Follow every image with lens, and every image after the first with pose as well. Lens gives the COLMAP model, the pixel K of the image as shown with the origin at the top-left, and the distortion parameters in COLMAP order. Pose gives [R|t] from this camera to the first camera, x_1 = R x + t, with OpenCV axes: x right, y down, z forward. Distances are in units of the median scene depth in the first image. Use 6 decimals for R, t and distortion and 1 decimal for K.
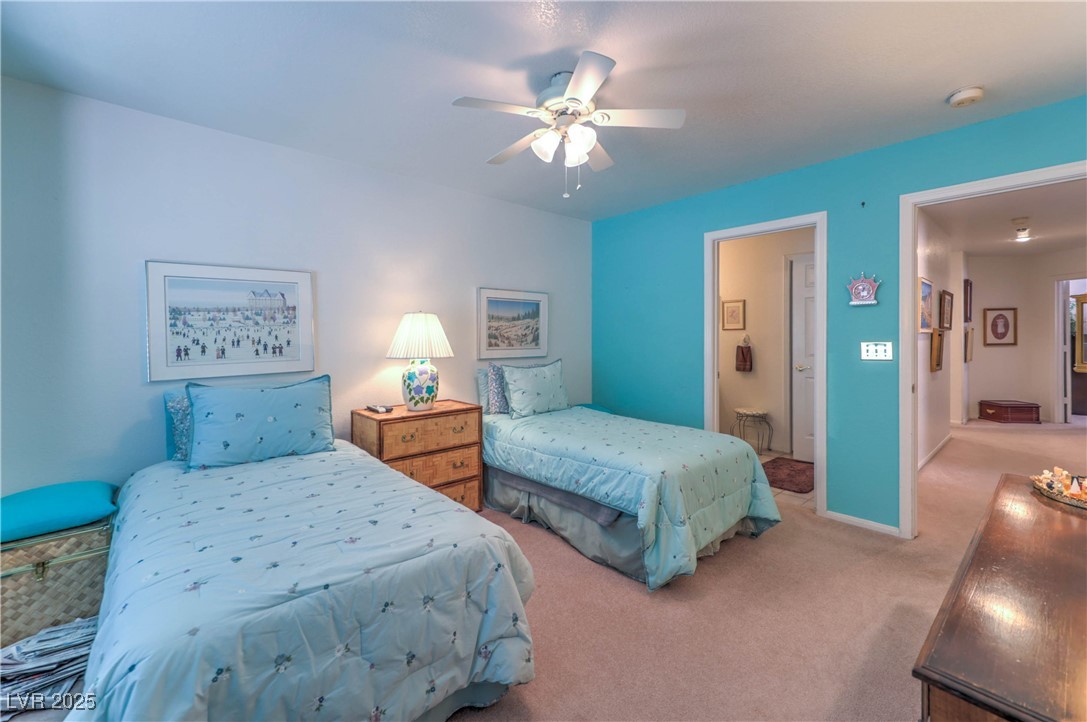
lens RADIAL K [[445.4, 0, 540.6], [0, 445.4, 342.6], [0, 0, 1]] dist [0.000228, 0.000016]
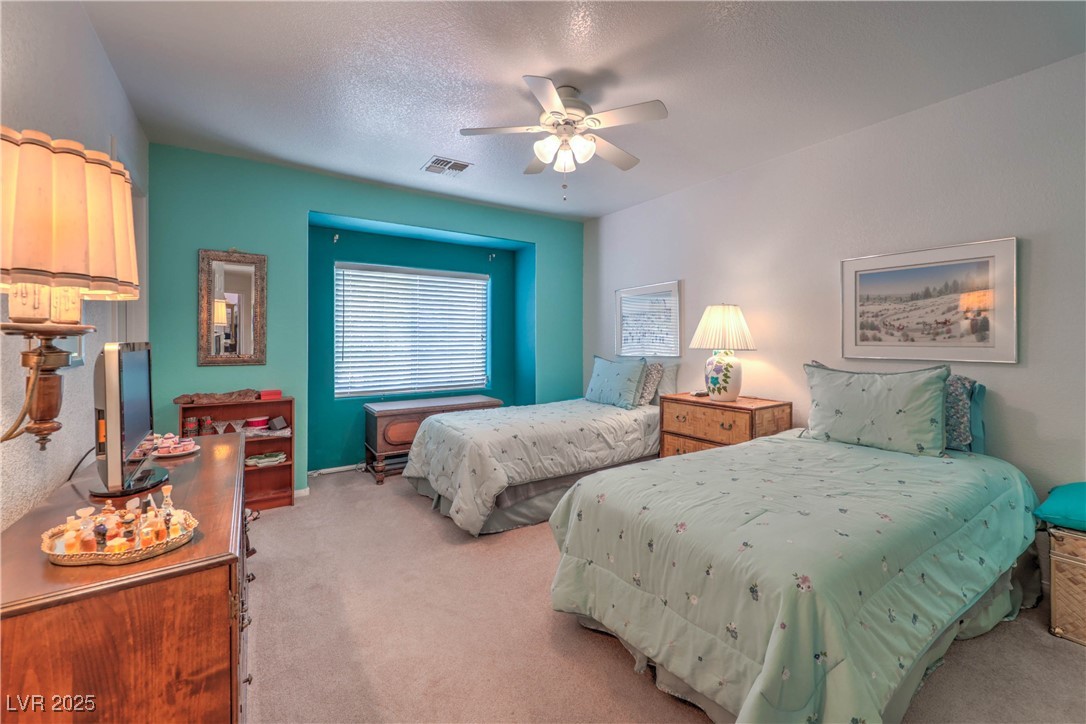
lens RADIAL K [[445.0, 0, 556.7], [0, 445.0, 339.4], [0, 0, 1]] dist [0.000228, 0.000016]
pose [[-0.094992, 0.006630, -0.995456, 0.626191], [-0.010139, 0.999920, 0.007627, 0.006193], [0.995426, 0.010818, -0.094917, 0.583173]]
